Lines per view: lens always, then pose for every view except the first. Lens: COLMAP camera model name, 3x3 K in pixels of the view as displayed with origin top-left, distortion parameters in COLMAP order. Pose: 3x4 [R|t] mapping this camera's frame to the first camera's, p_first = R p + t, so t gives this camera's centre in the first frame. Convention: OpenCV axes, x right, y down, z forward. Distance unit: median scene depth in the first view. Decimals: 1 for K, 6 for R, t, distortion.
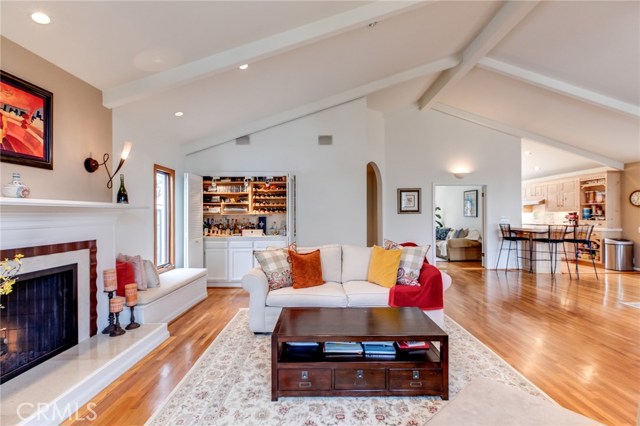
lens RADIAL K [[281.8, 0, 320.7], [0, 281.8, 214.7], [0, 0, 1]] dist [0.001976, -0.000113]
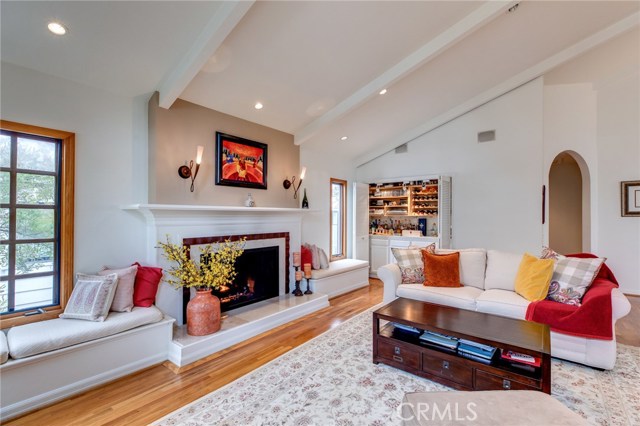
lens RADIAL K [[281.8, 0, 320.7], [0, 281.8, 214.7], [0, 0, 1]] dist [0.001976, -0.000113]
pose [[0.781883, 0.003035, -0.623417, 0.260282], [-0.005811, 0.999980, -0.002419, -0.003373], [0.623398, 0.005514, 0.781886, -0.089149]]
